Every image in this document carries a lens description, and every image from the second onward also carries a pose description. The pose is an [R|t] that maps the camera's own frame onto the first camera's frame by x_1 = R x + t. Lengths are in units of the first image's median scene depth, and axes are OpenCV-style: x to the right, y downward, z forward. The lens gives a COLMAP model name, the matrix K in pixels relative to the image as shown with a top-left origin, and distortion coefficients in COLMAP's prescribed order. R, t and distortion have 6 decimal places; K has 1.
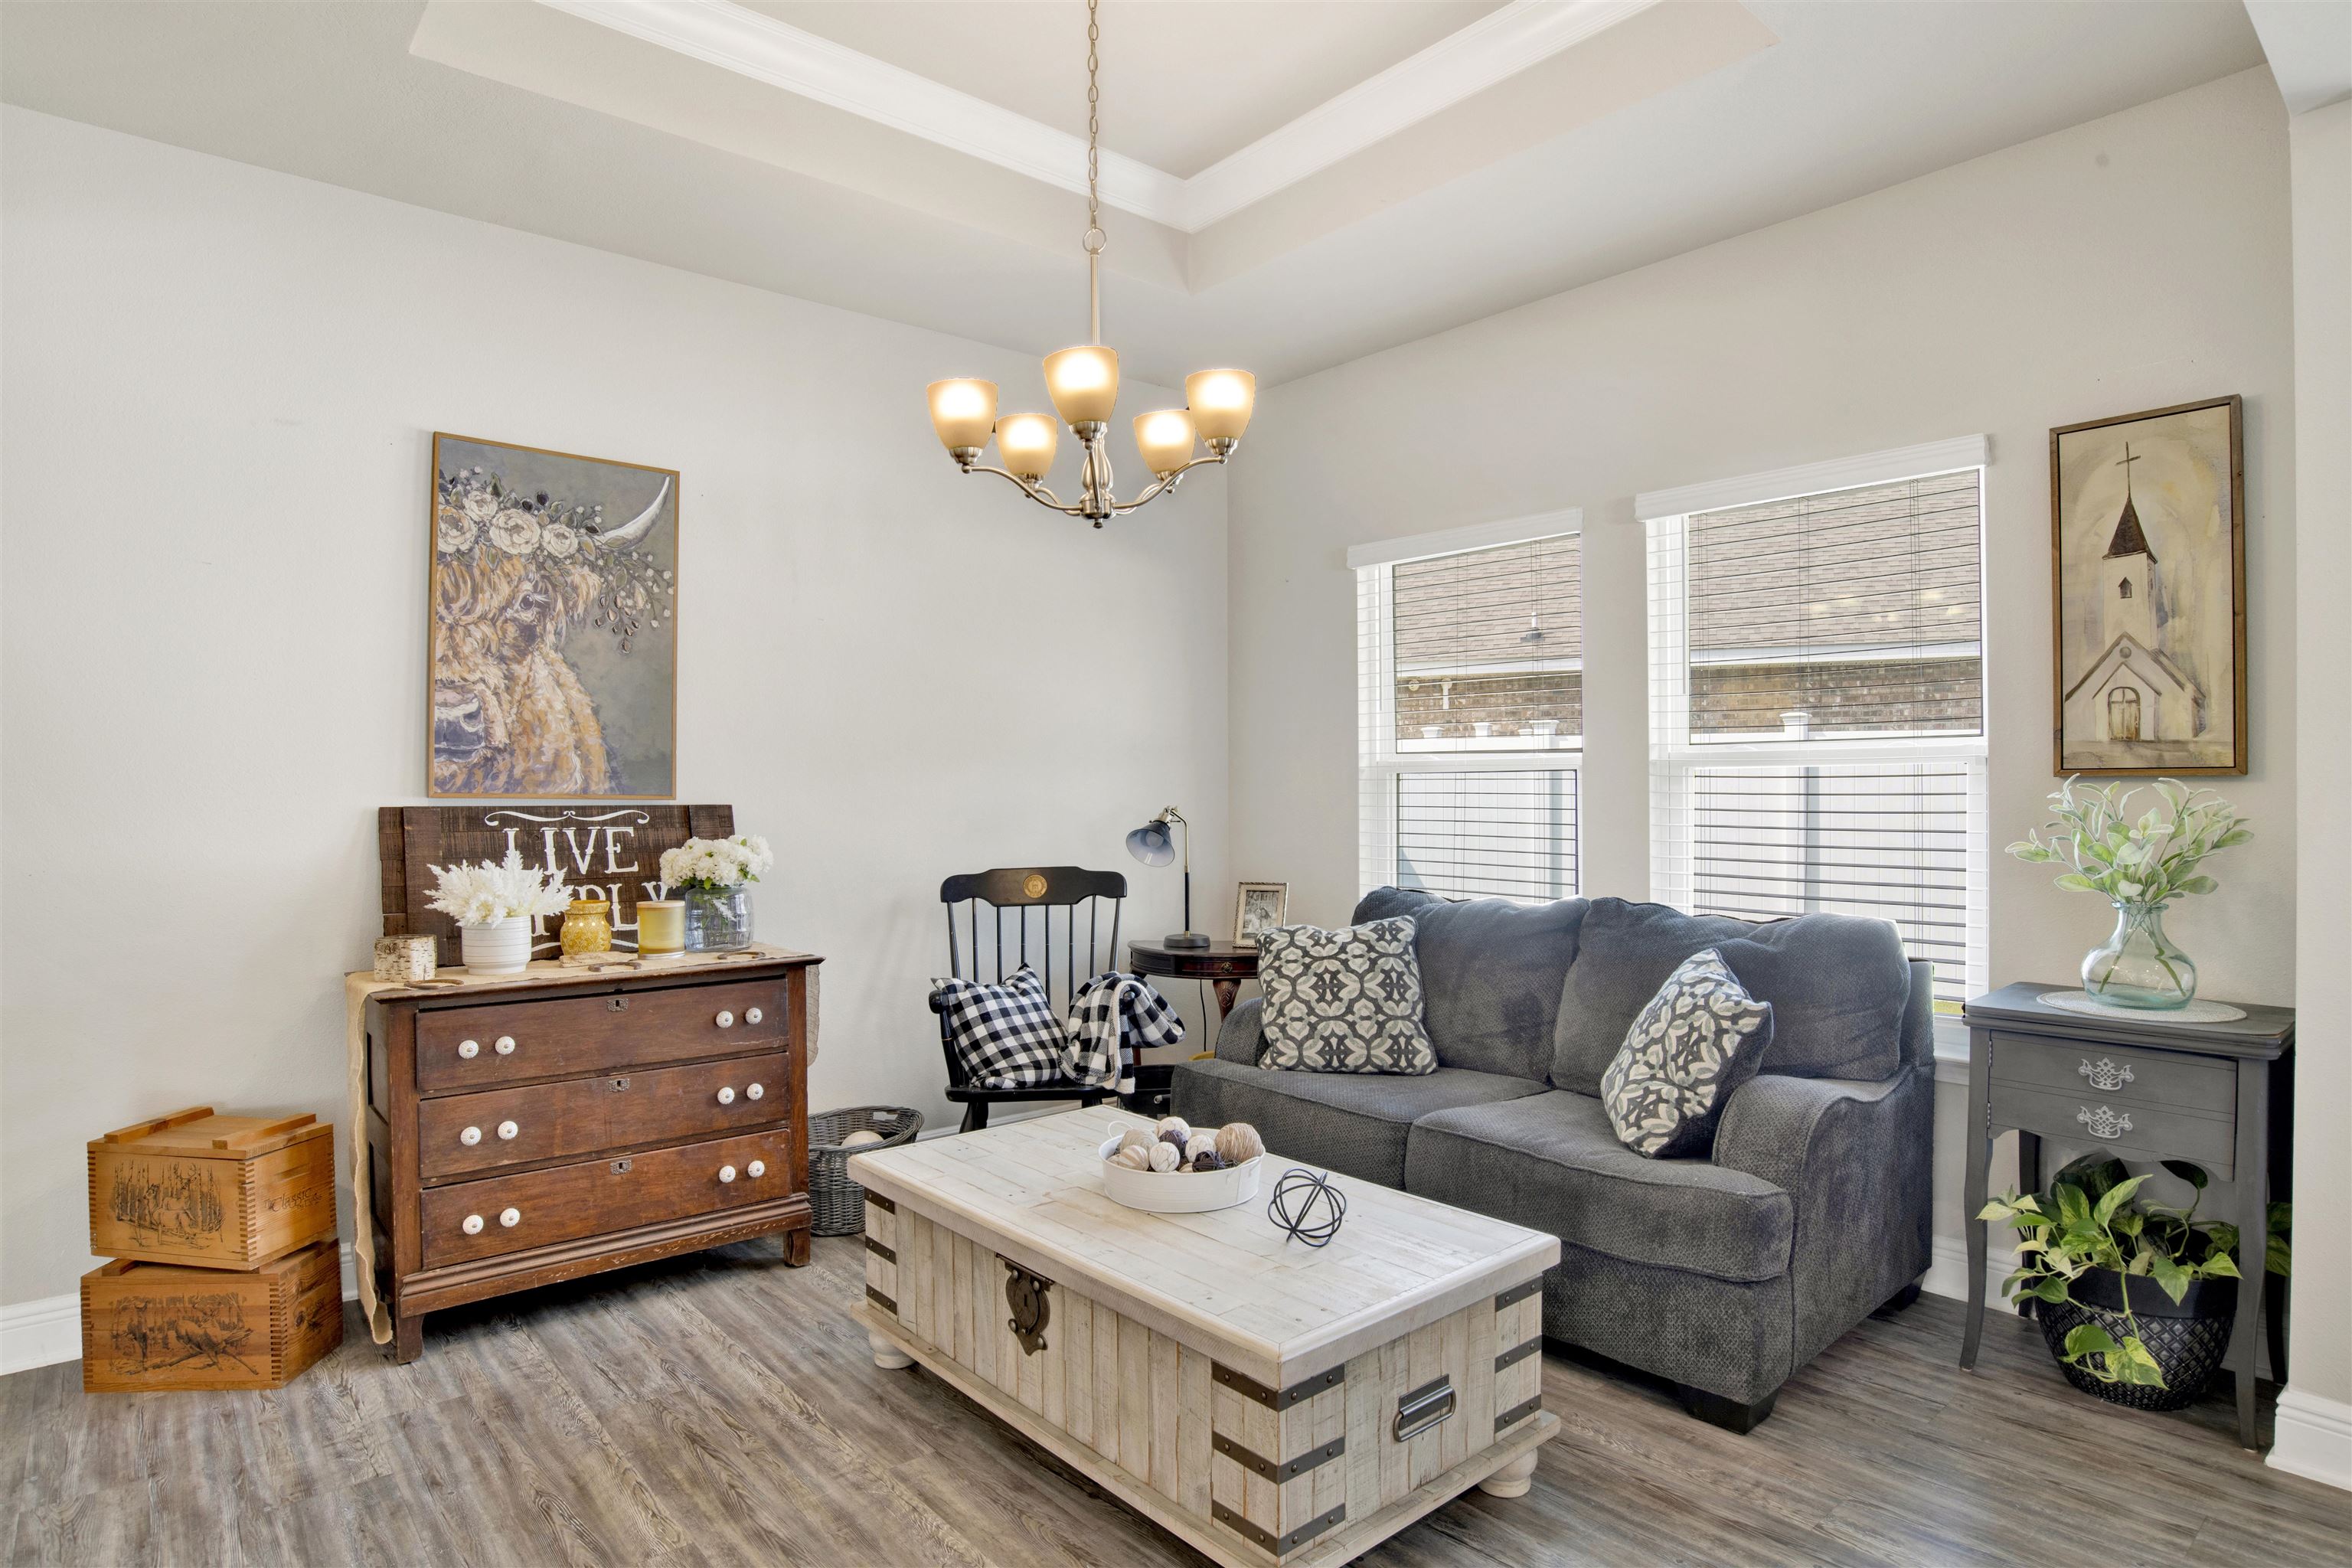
lens RADIAL K [[1246.6, 0, 1174.9], [0, 1246.6, 792.1], [0, 0, 1]] dist [-0.073709, 0.022185]
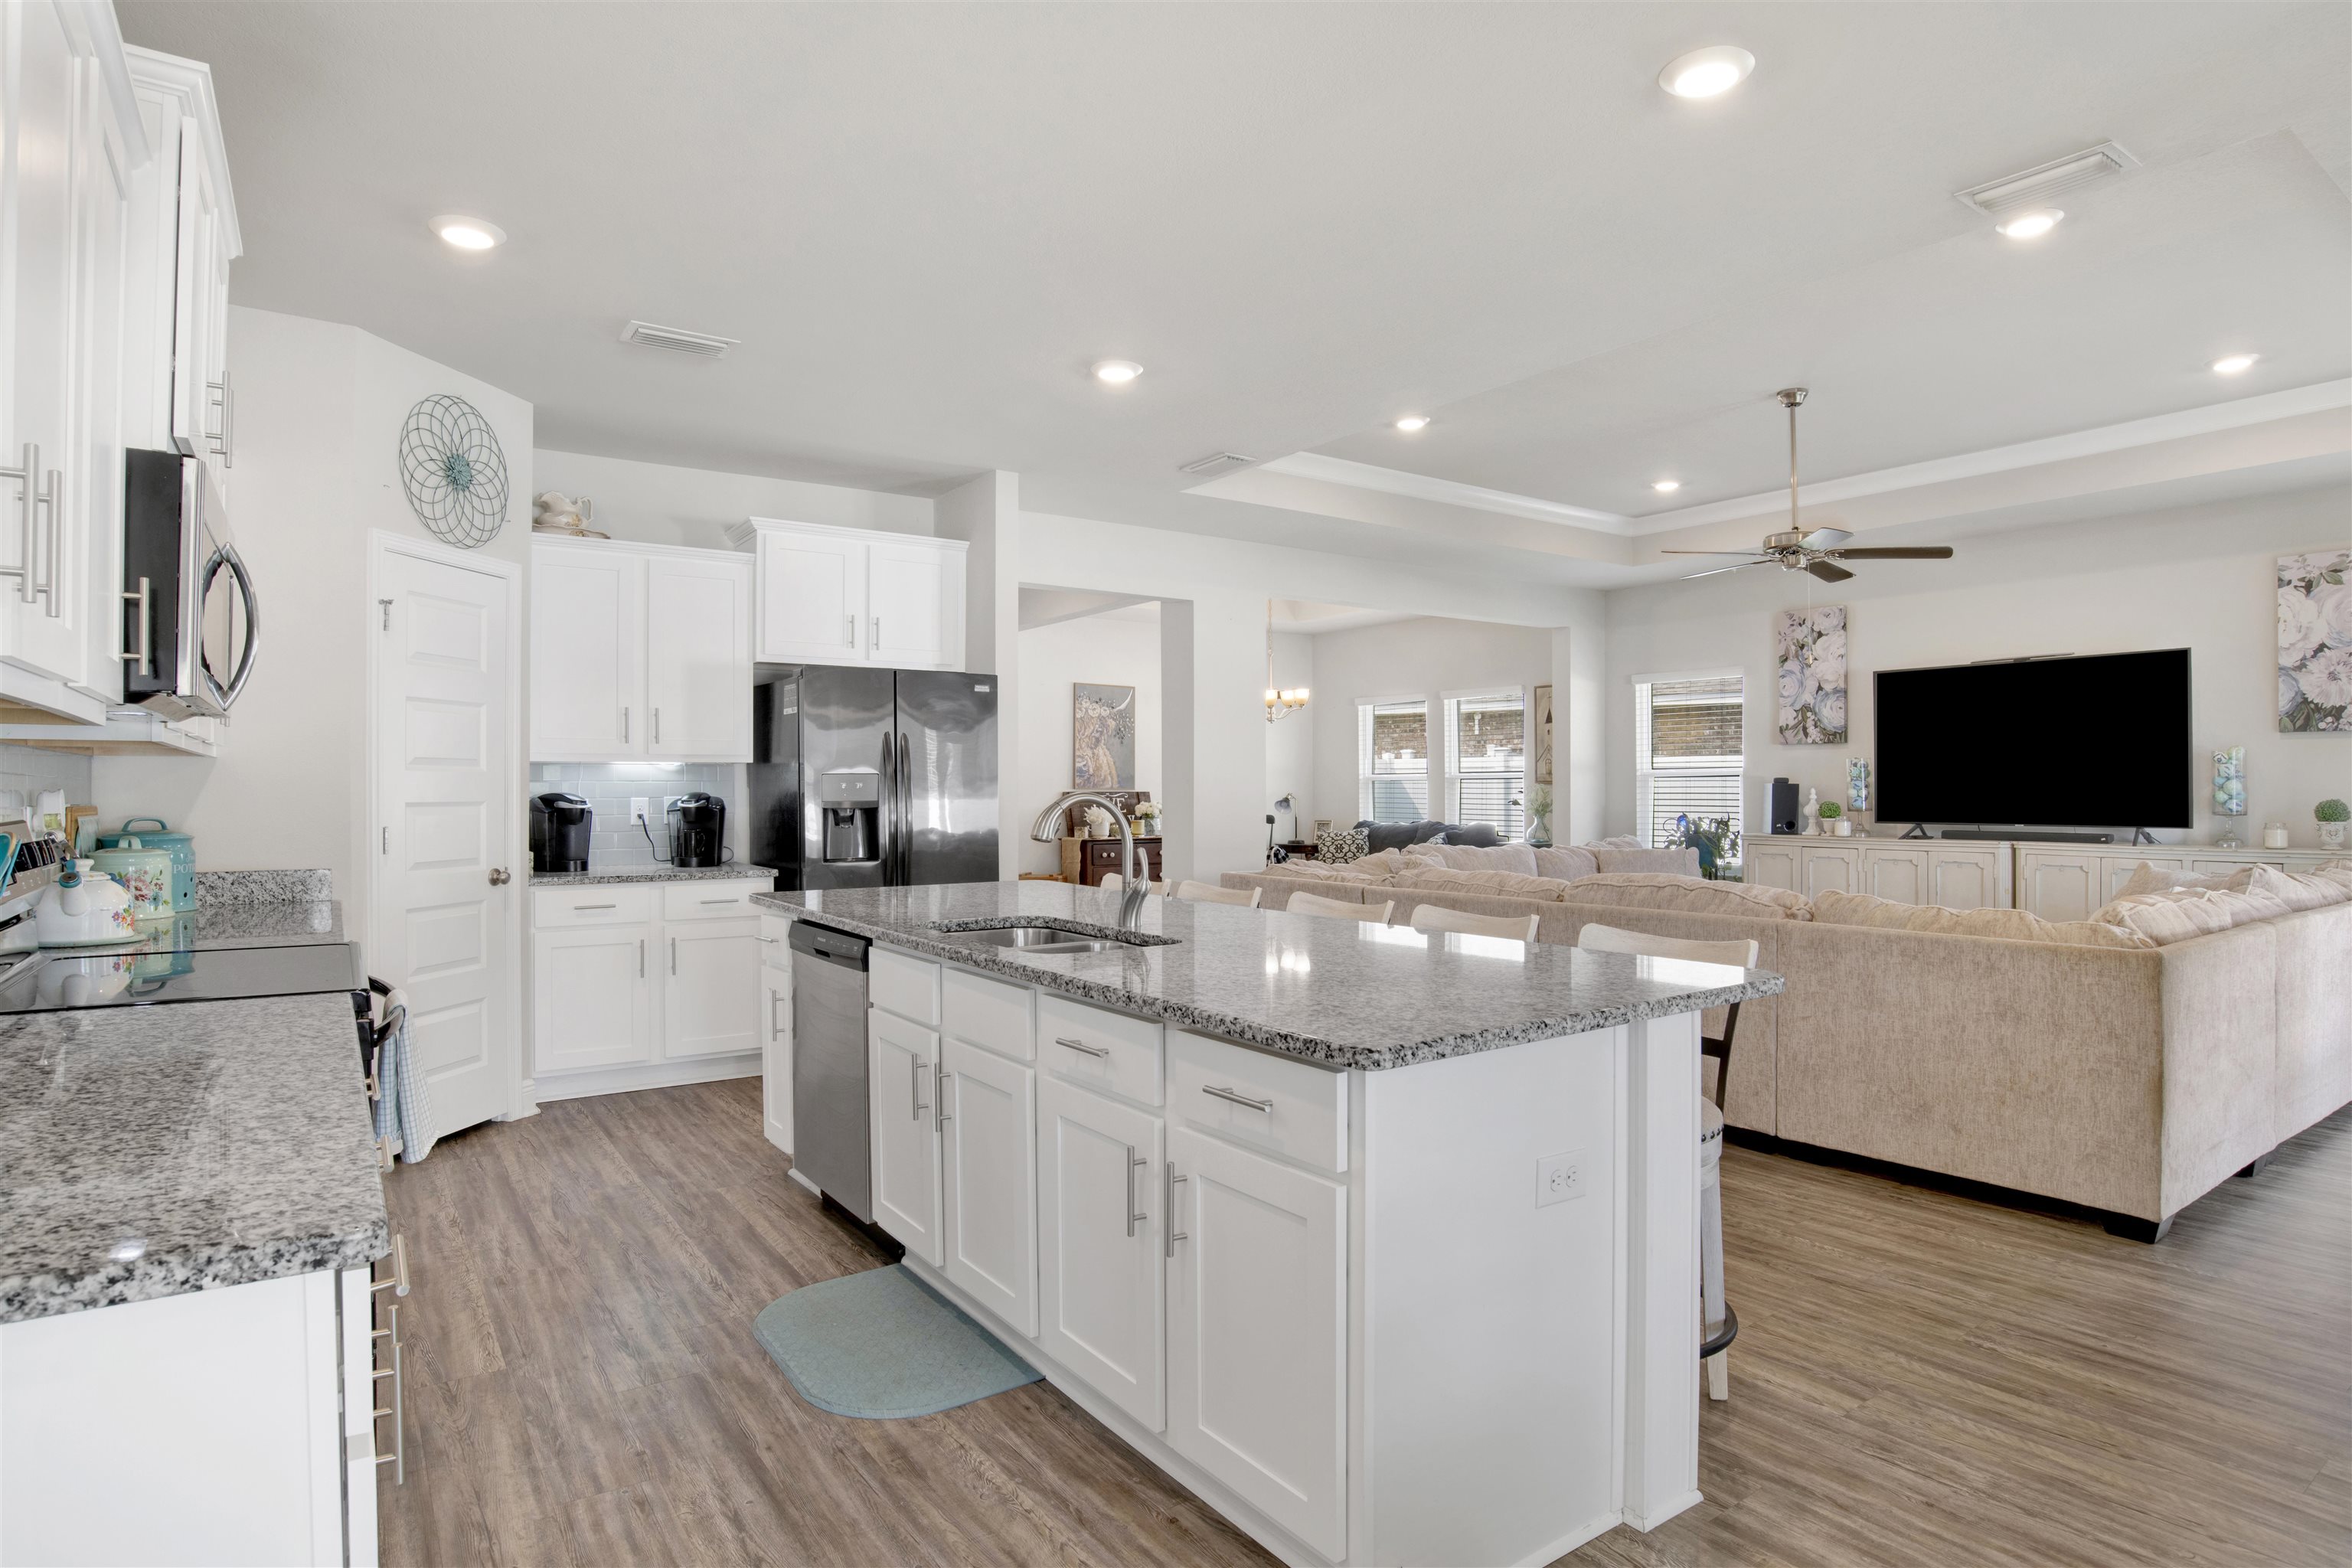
lens RADIAL K [[1246.6, 0, 1221.1], [0, 1246.6, 789.0], [0, 0, 1]] dist [-0.073709, 0.022185]
pose [[0.996727, -0.000168, -0.080835, 0.080371], [0.000102, 1.000000, -0.000815, 0.005544], [0.080835, 0.000804, 0.996727, -2.423661]]
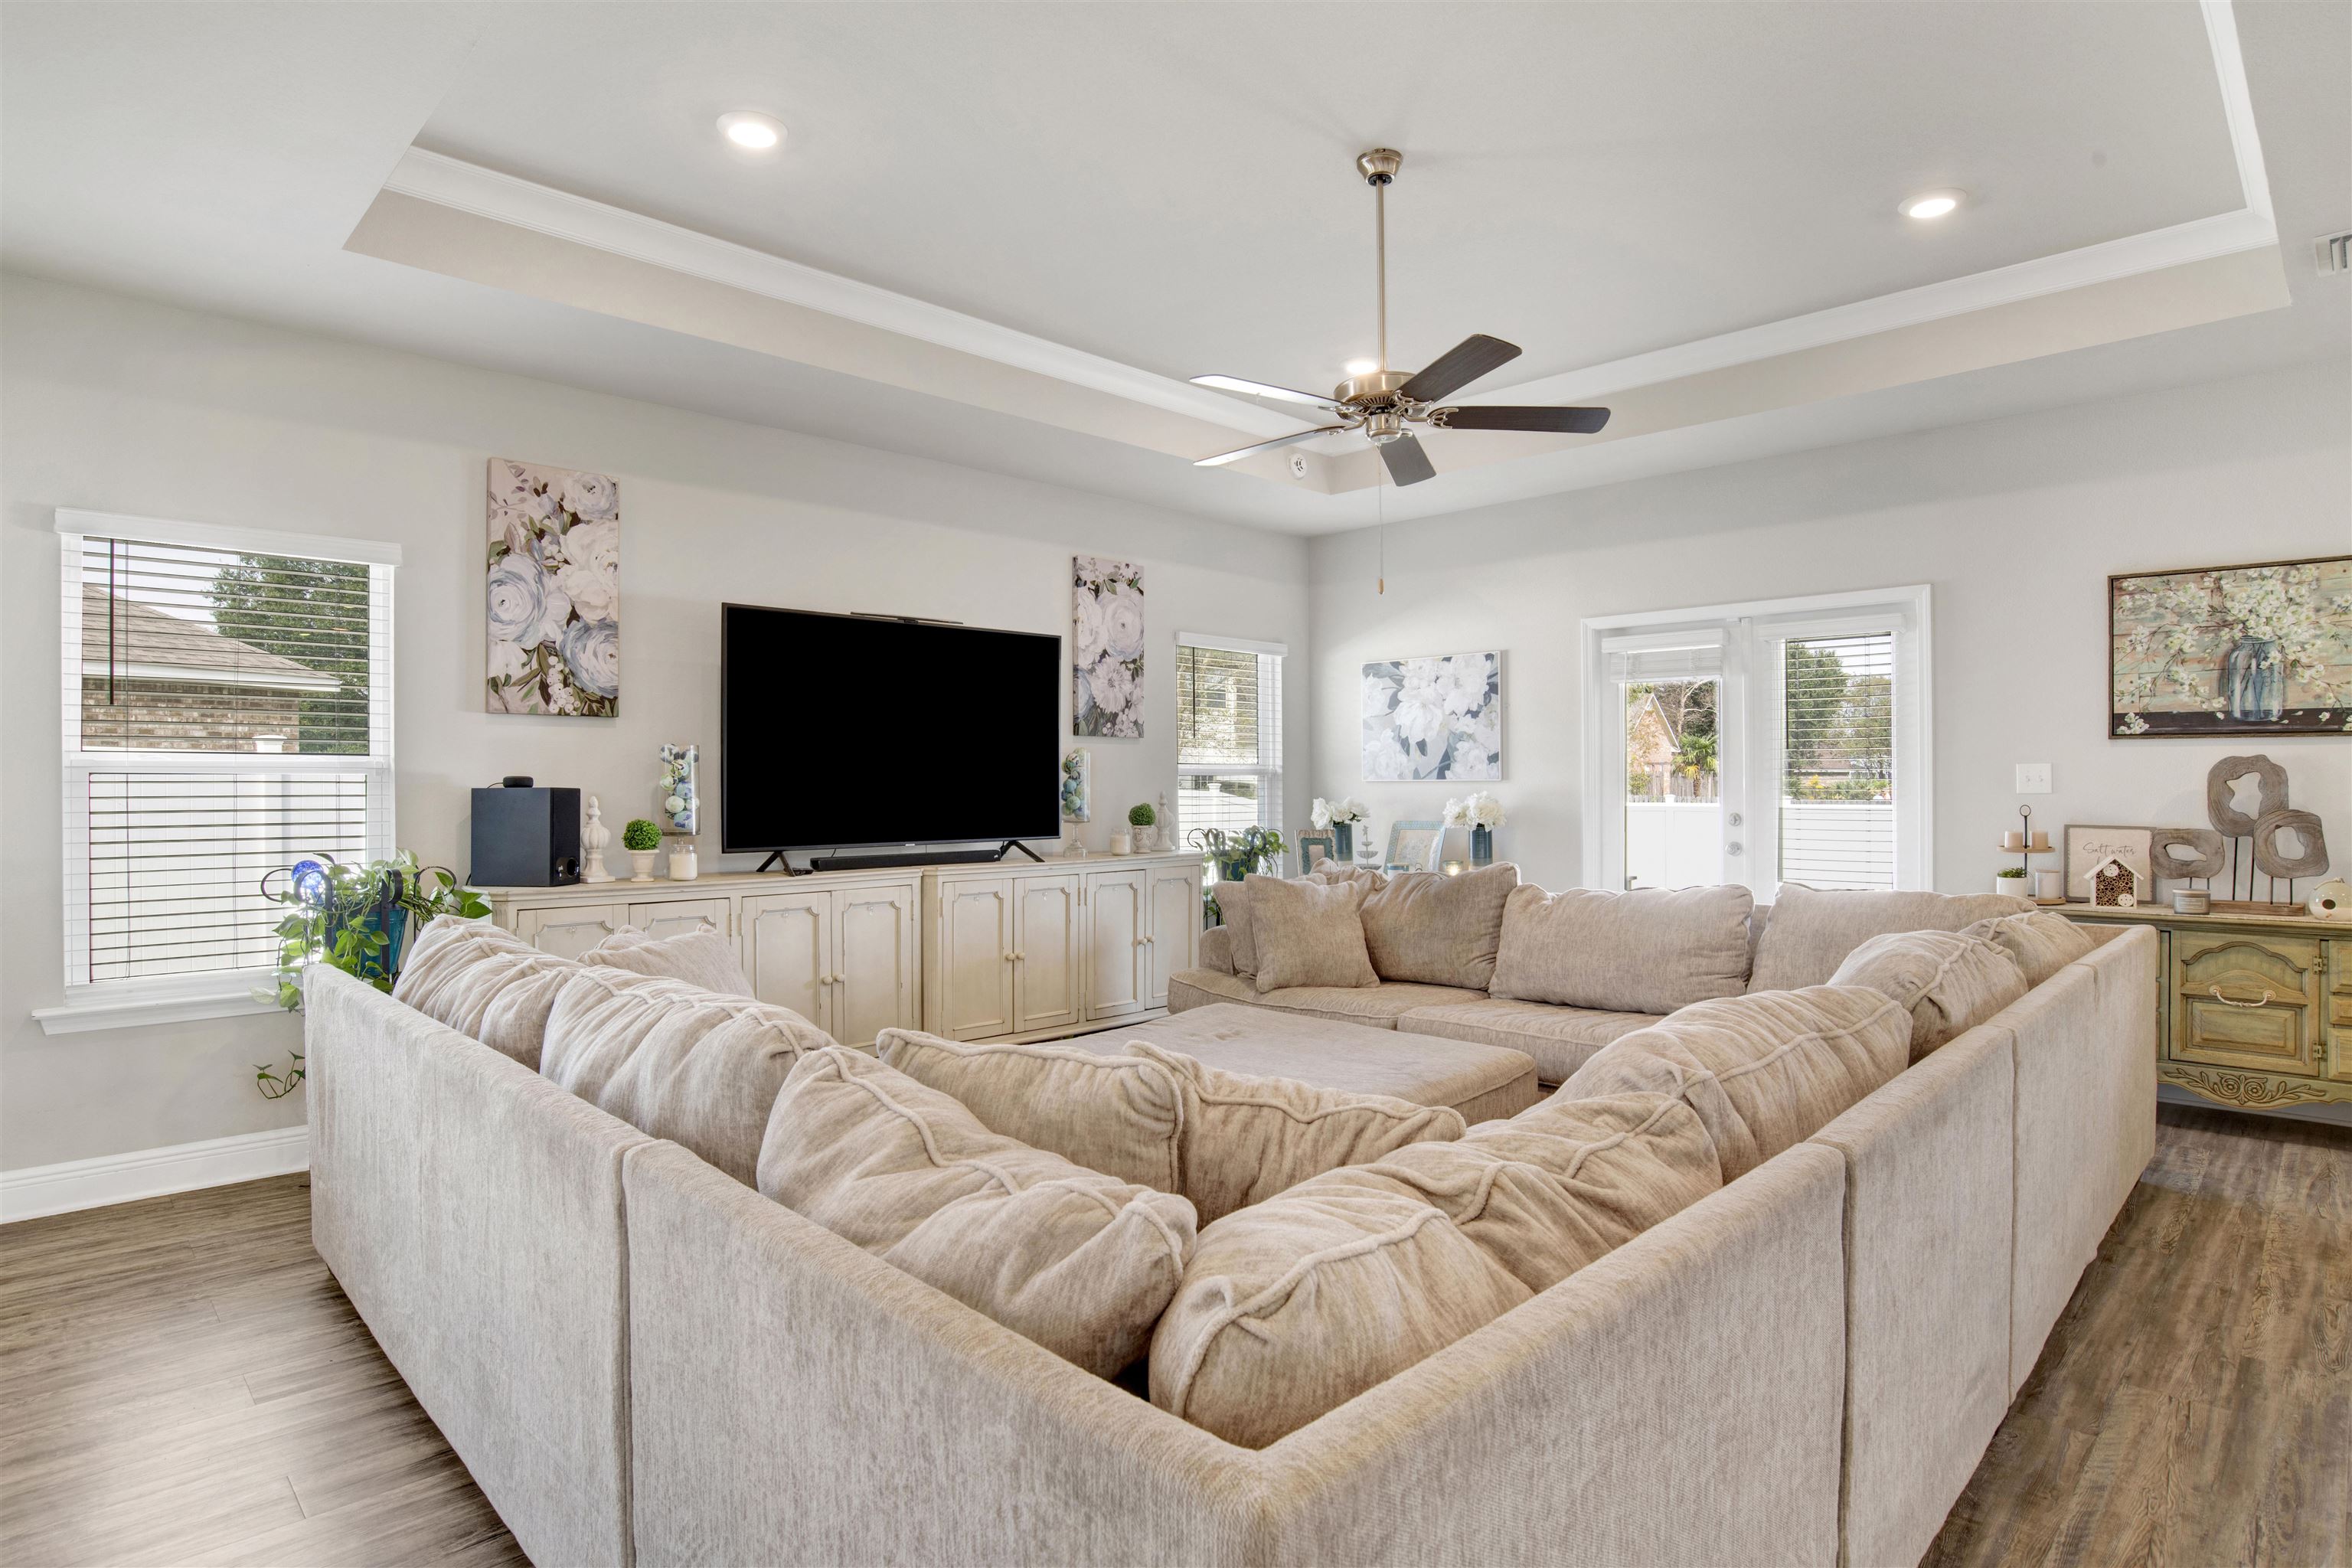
lens RADIAL K [[1246.6, 0, 1152.7], [0, 1246.6, 781.2], [0, 0, 1]] dist [-0.073709, 0.022185]
pose [[-0.055582, 0.007856, 0.998423, -0.336212], [0.007466, 0.999944, -0.007452, -0.000747], [-0.998426, 0.007040, -0.055637, -0.303400]]
